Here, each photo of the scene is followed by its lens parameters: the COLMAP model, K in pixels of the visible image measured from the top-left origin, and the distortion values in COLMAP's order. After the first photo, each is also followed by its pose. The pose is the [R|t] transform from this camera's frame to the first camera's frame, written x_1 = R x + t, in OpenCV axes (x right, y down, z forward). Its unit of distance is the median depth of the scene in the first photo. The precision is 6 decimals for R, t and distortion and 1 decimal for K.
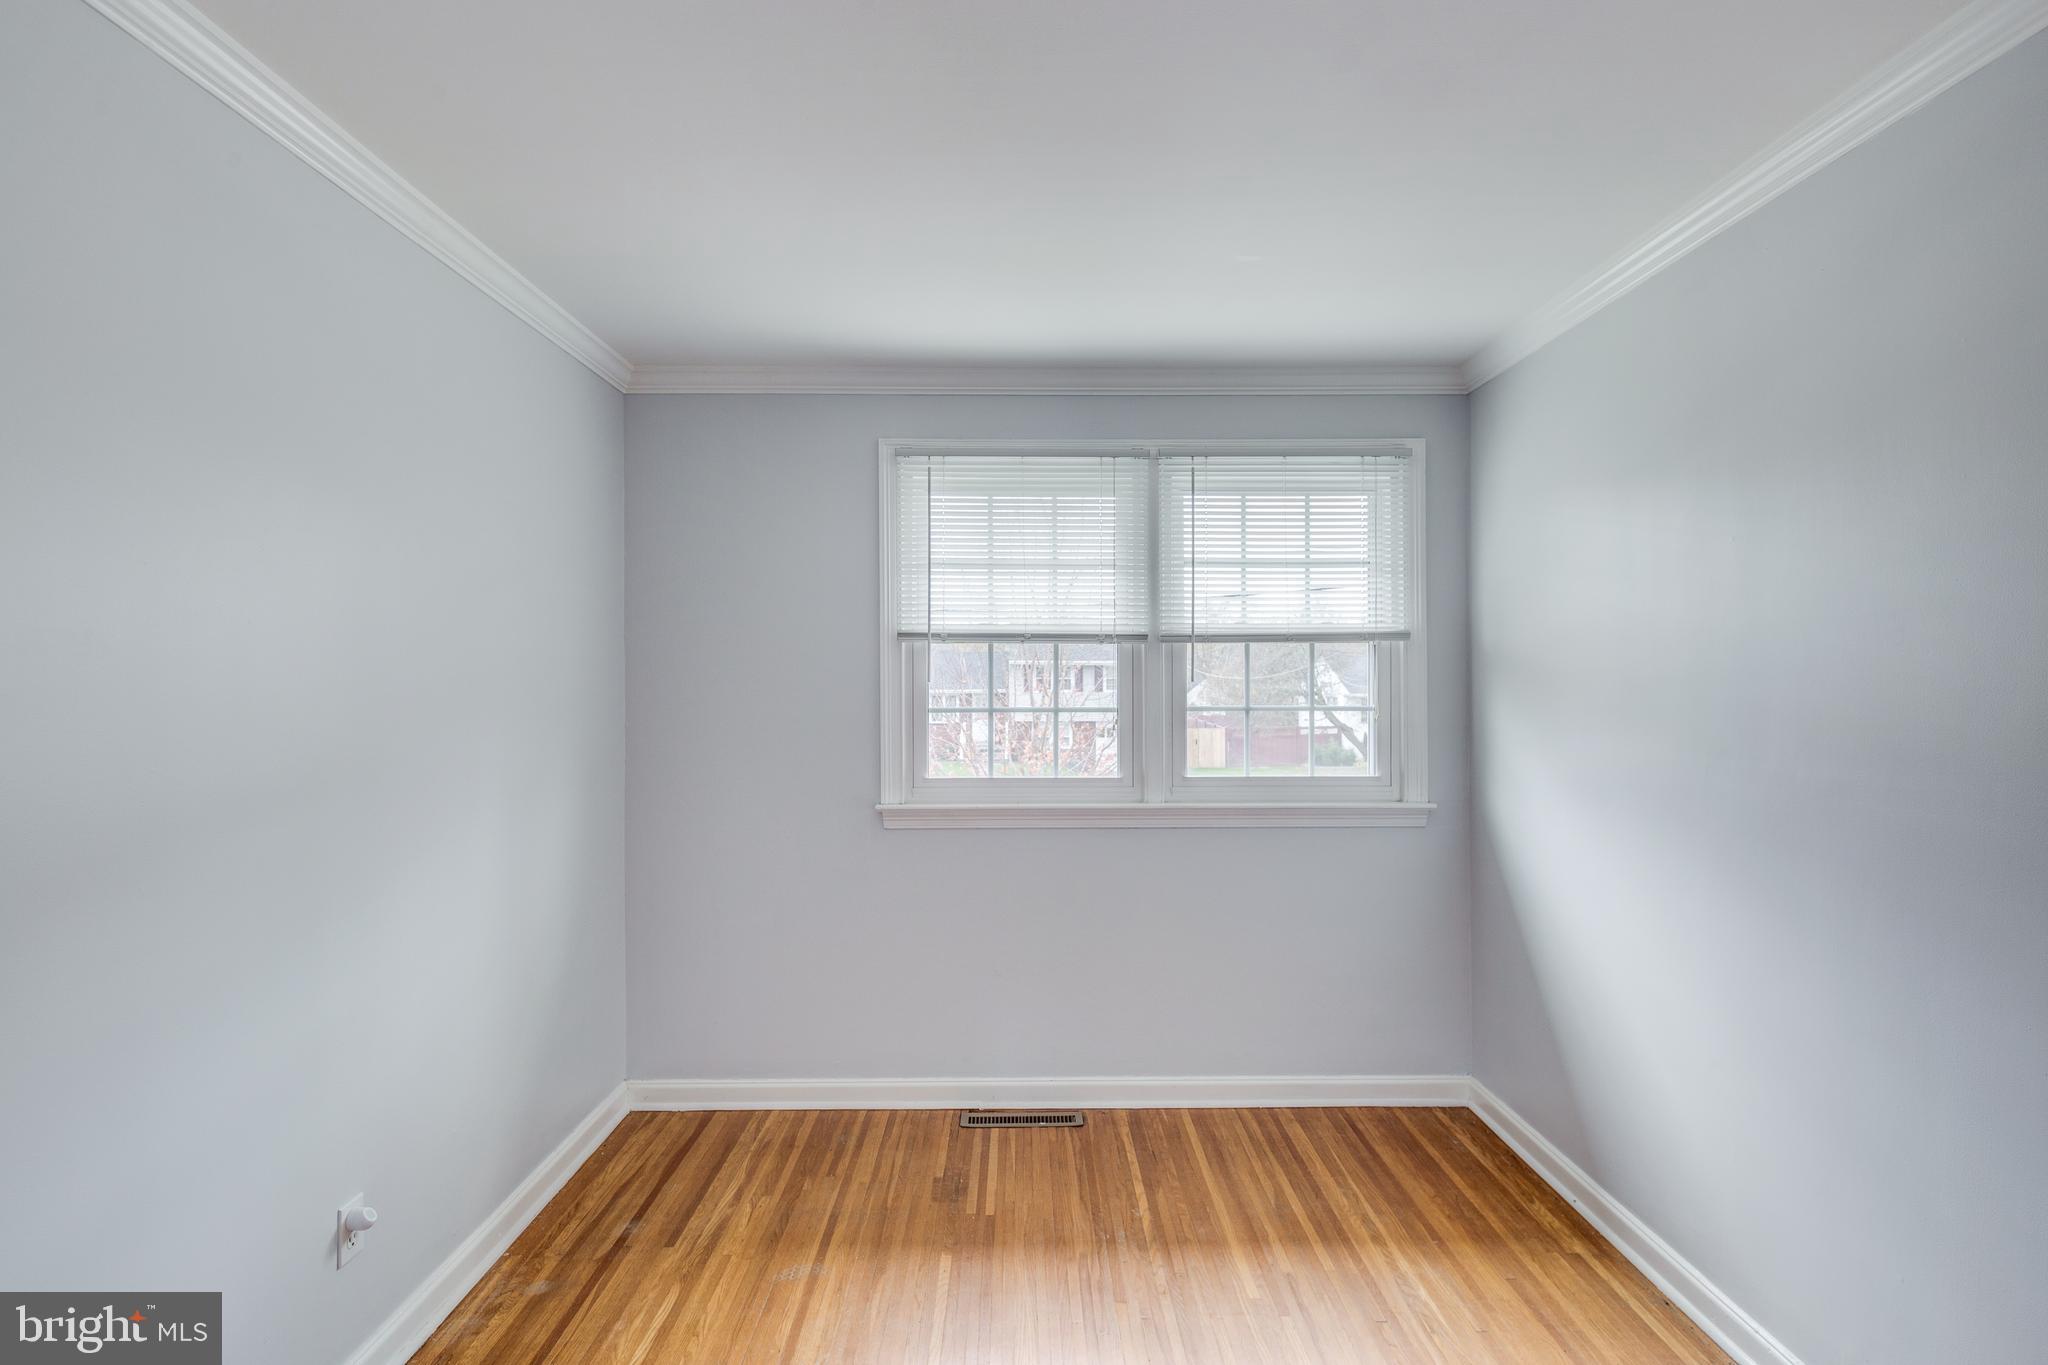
lens RADIAL K [[1009.1, 0, 1024.0], [0, 1009.1, 682.5], [0, 0, 1]] dist [-0.019140, -0.000327]
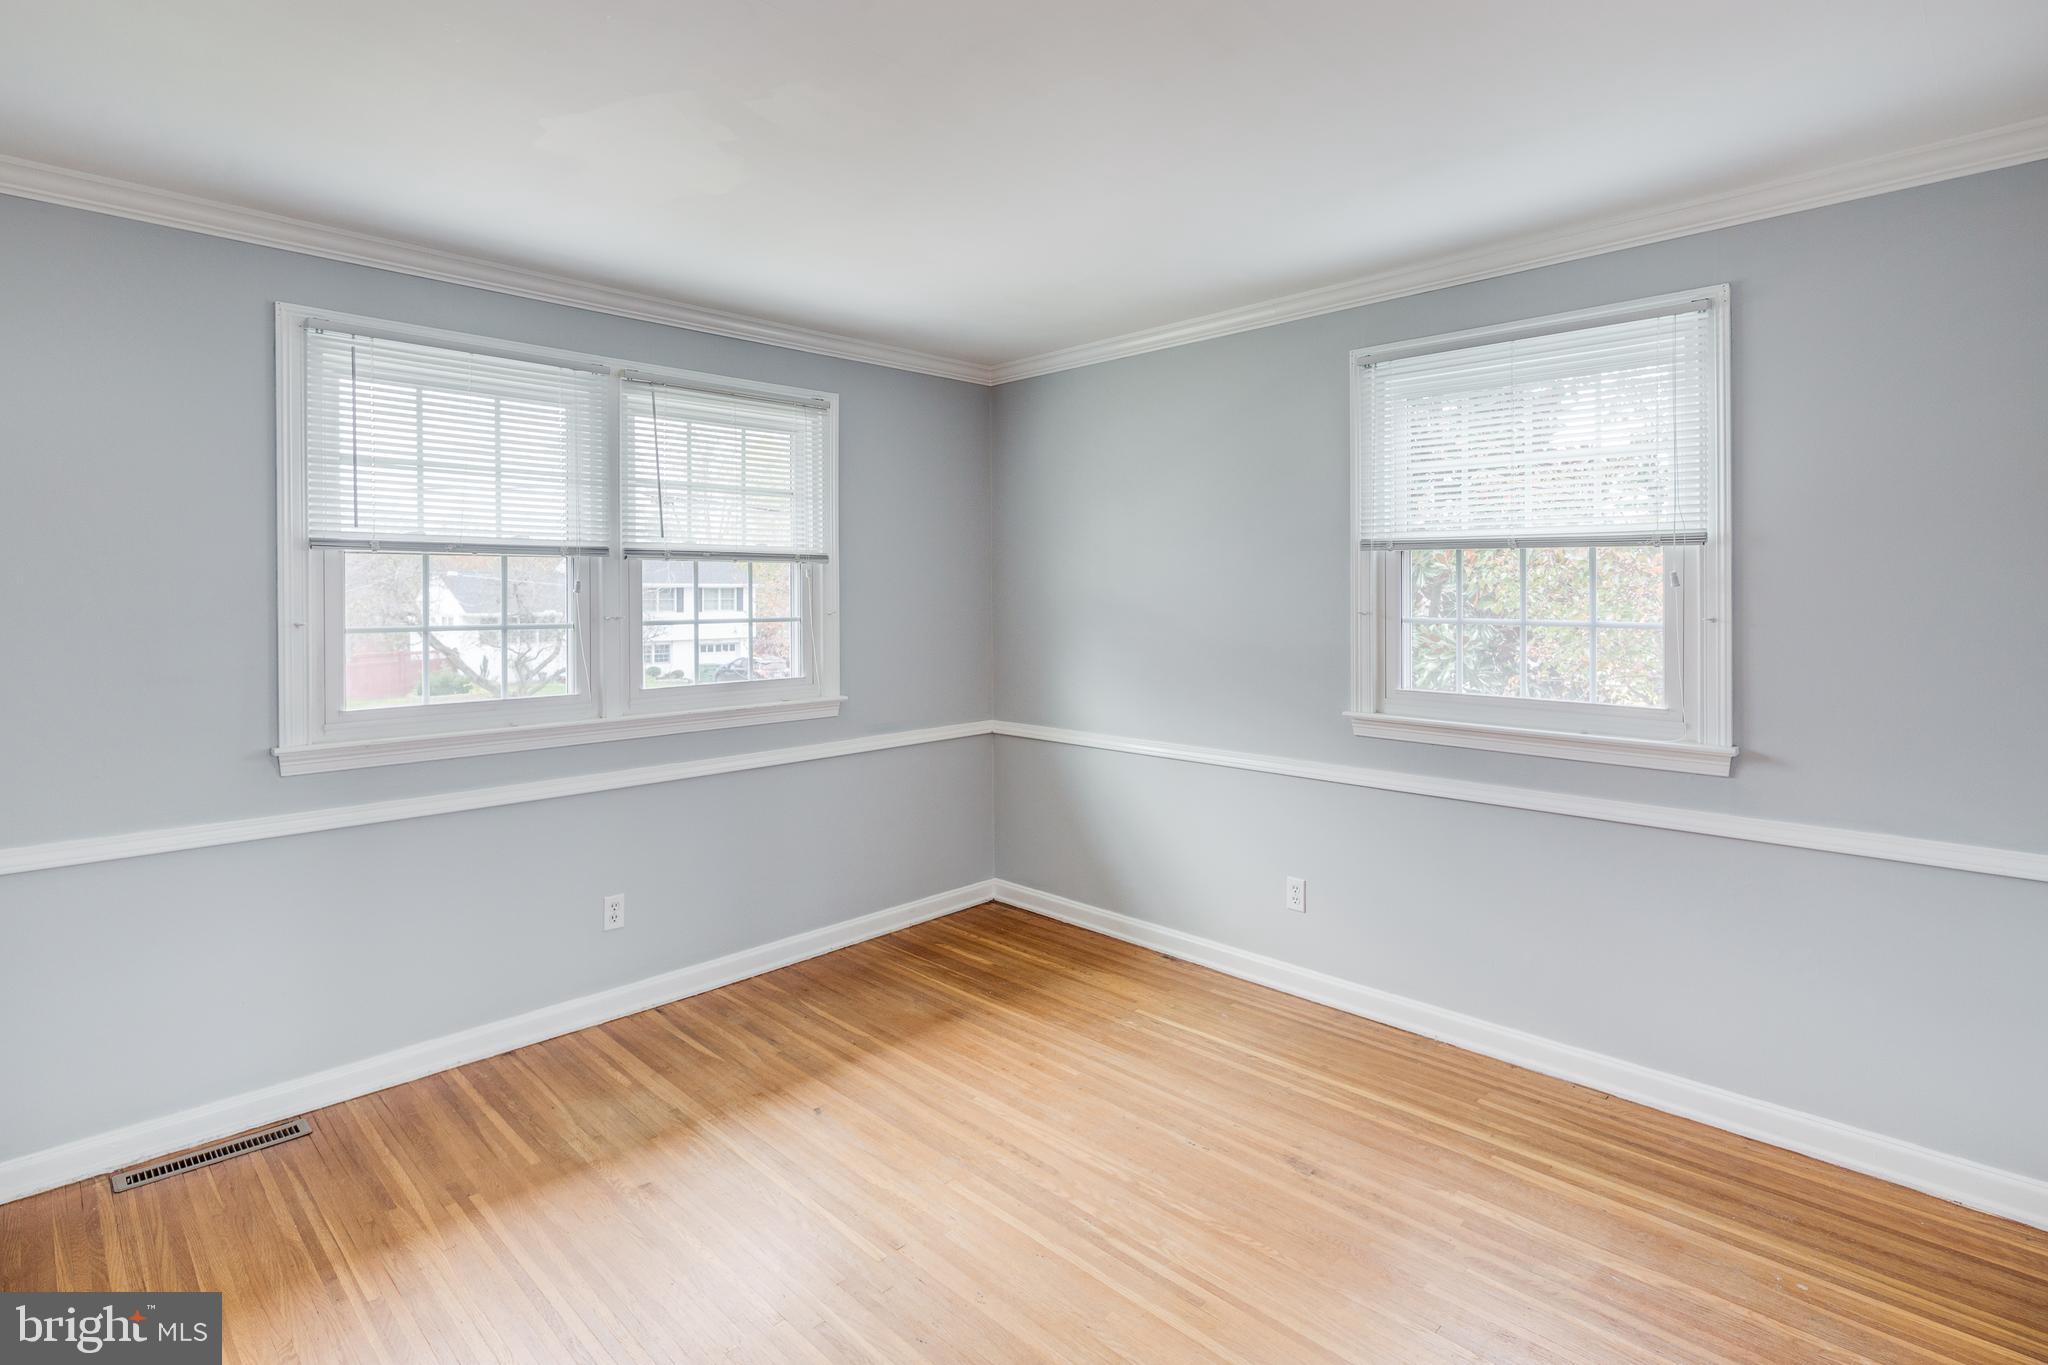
lens RADIAL K [[995.7, 0, 1026.9], [0, 995.7, 614.9], [0, 0, 1]] dist [0.002206, -0.001116]
pose [[0.719683, -0.013593, 0.694170, -0.263221], [0.003138, 0.999862, 0.016326, 0.001579], [-0.694296, -0.009571, 0.719626, -0.008530]]
